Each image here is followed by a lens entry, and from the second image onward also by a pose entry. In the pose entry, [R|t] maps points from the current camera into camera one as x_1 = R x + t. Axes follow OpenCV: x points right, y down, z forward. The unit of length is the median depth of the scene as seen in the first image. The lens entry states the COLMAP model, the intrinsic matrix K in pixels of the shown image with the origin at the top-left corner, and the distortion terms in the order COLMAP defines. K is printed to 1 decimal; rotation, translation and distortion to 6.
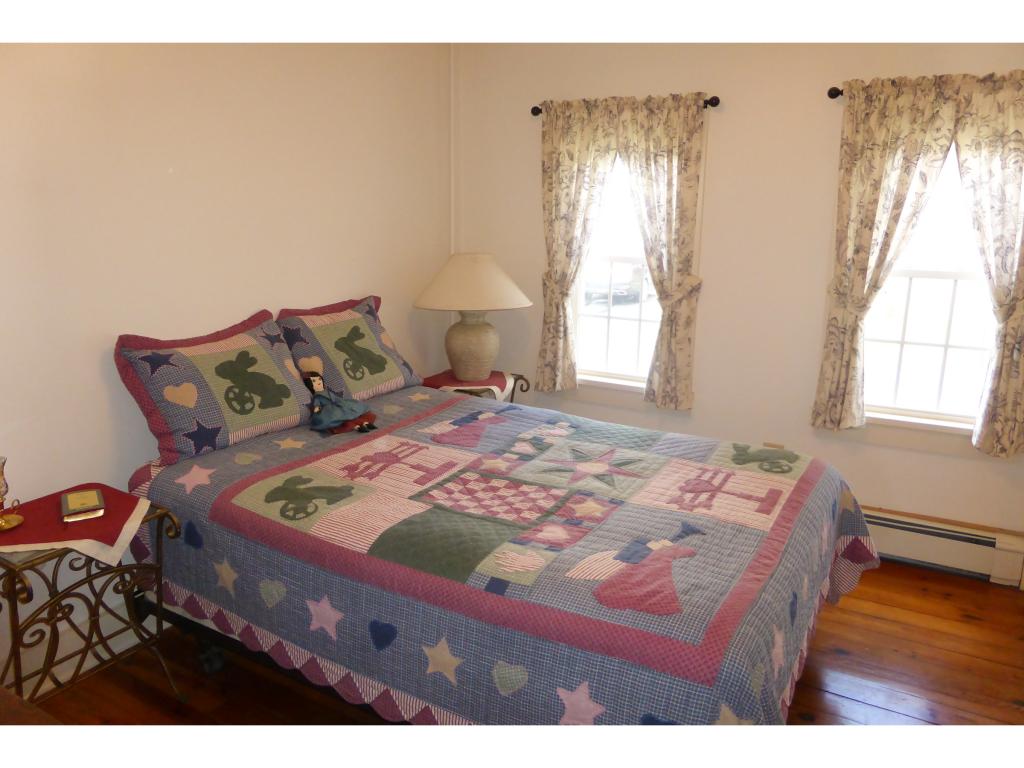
lens RADIAL K [[759.5, 0, 505.2], [0, 759.5, 382.9], [0, 0, 1]] dist [-0.020332, 0.004104]
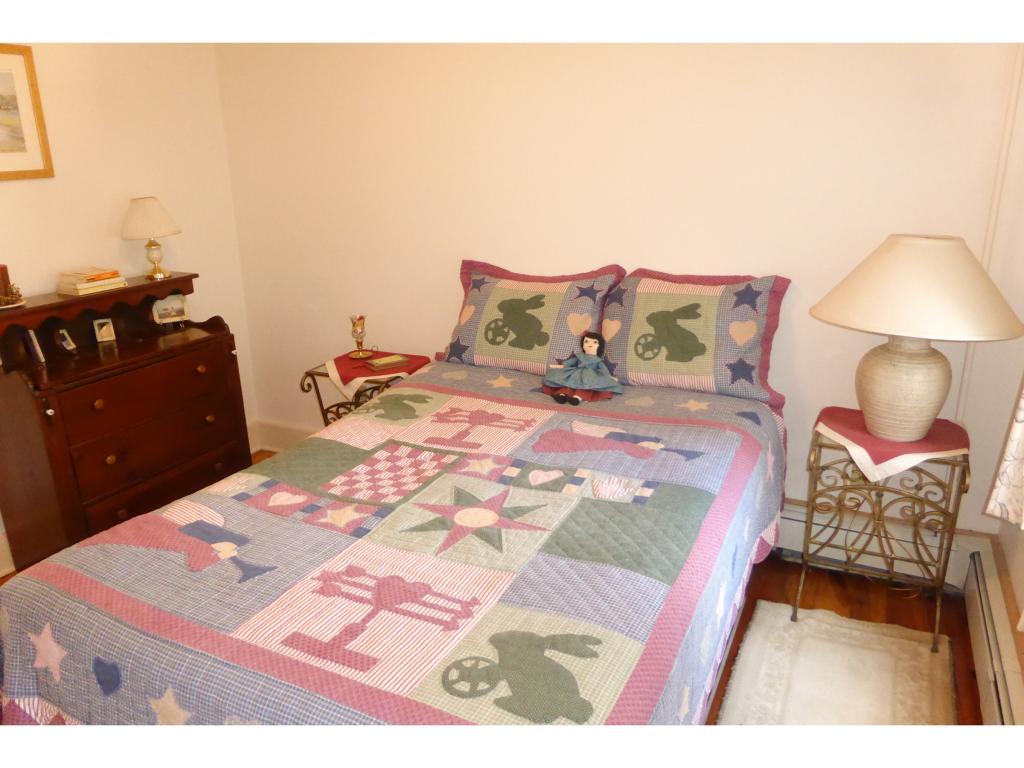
lens RADIAL K [[759.5, 0, 506.2], [0, 759.5, 387.7], [0, 0, 1]] dist [-0.020332, 0.004104]
pose [[0.036434, 0.280165, -0.959260, 0.791633], [-0.208060, 0.940990, 0.266926, -0.211734], [0.977437, 0.189859, 0.092575, 0.938901]]
